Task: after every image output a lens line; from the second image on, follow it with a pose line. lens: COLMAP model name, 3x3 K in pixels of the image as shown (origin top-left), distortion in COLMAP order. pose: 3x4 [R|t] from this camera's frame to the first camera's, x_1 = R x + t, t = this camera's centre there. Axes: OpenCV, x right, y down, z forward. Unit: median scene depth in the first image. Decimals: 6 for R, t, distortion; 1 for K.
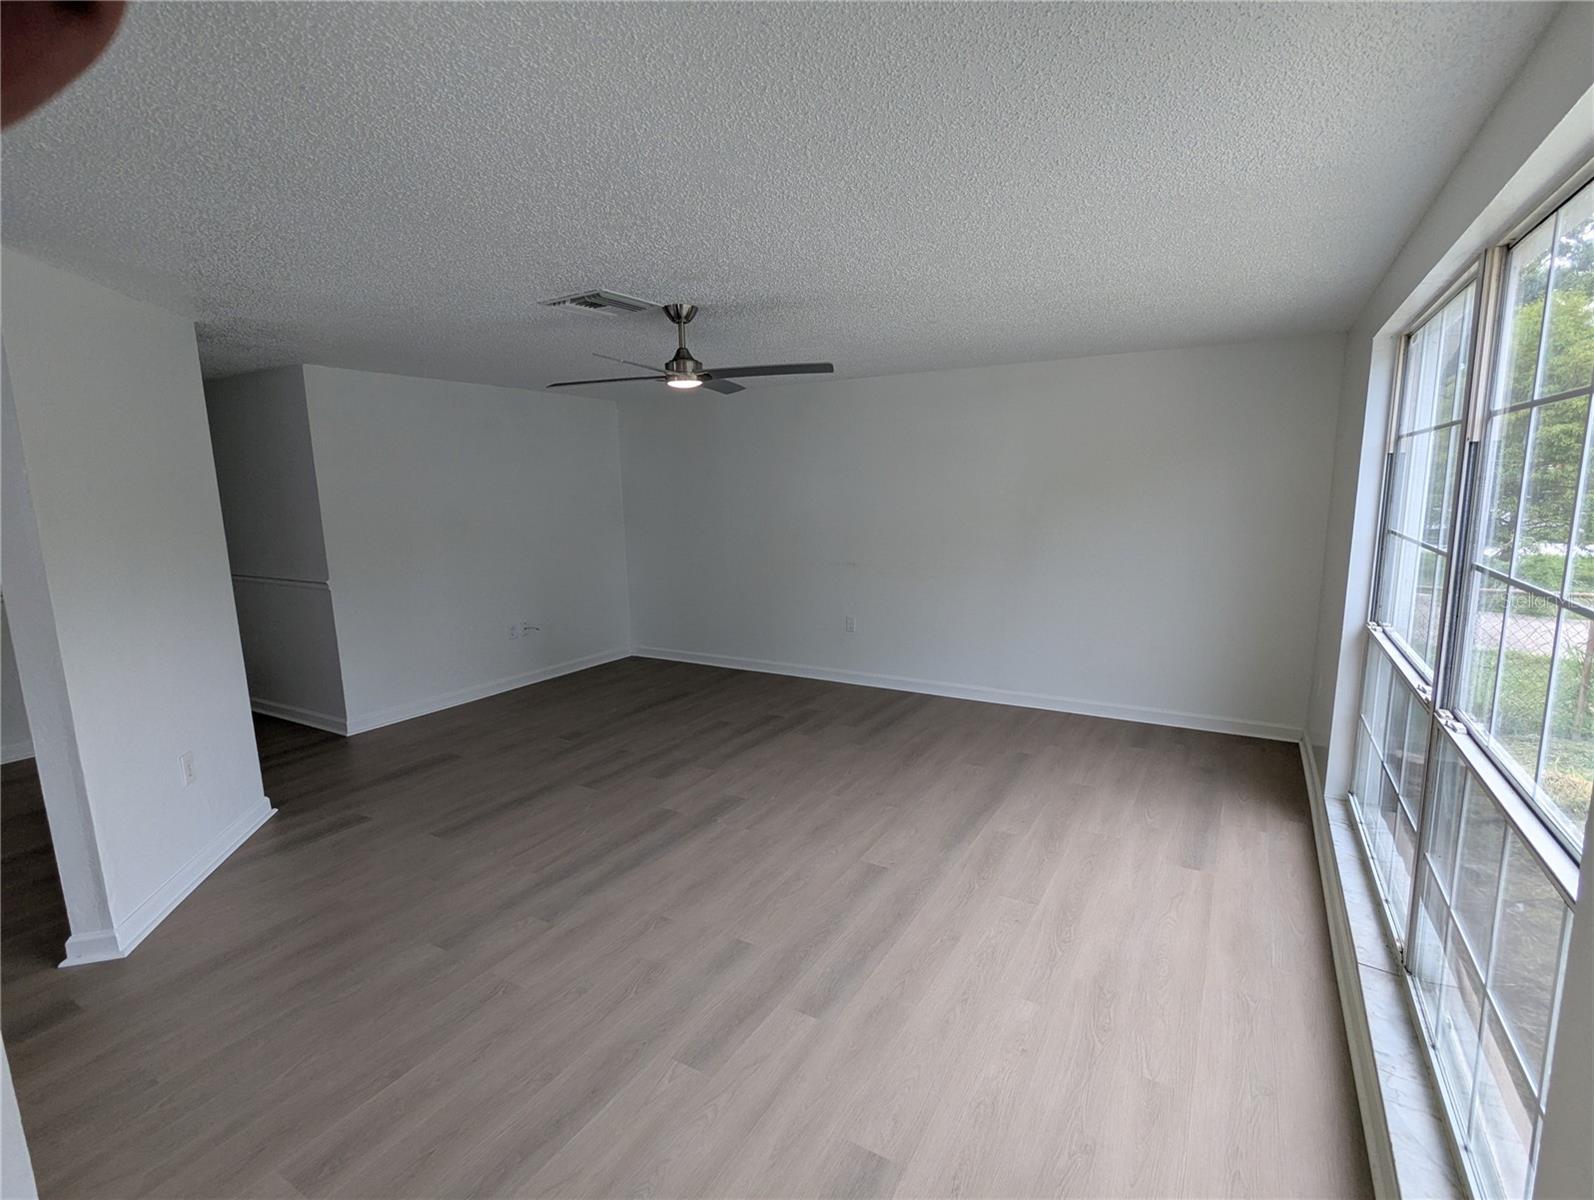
lens RADIAL K [[751.8, 0, 803.0], [0, 751.8, 607.6], [0, 0, 1]] dist [0.003759, 0.000975]
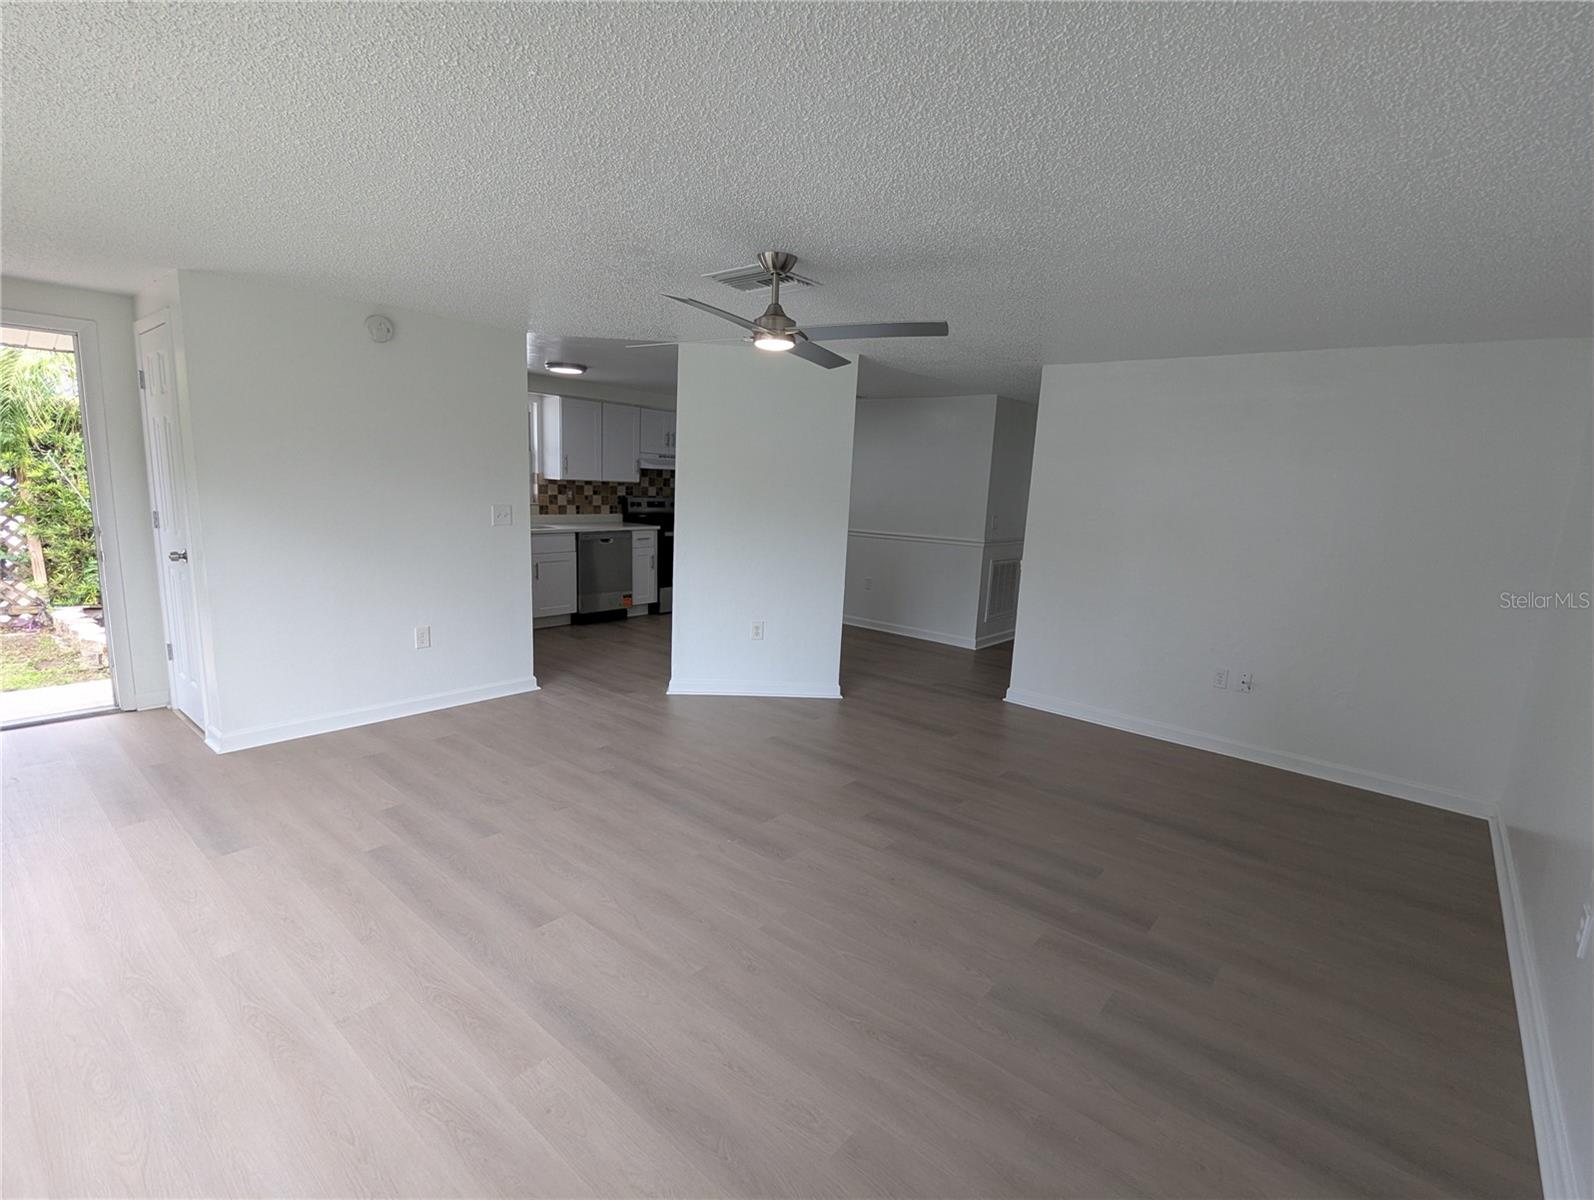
lens RADIAL K [[751.8, 0, 803.0], [0, 751.8, 607.6], [0, 0, 1]] dist [0.003759, 0.000975]
pose [[-0.159092, 0.182830, -0.970187, 0.755683], [-0.208707, 0.954266, 0.214053, -0.207221], [0.964951, 0.236539, -0.113658, 1.231069]]
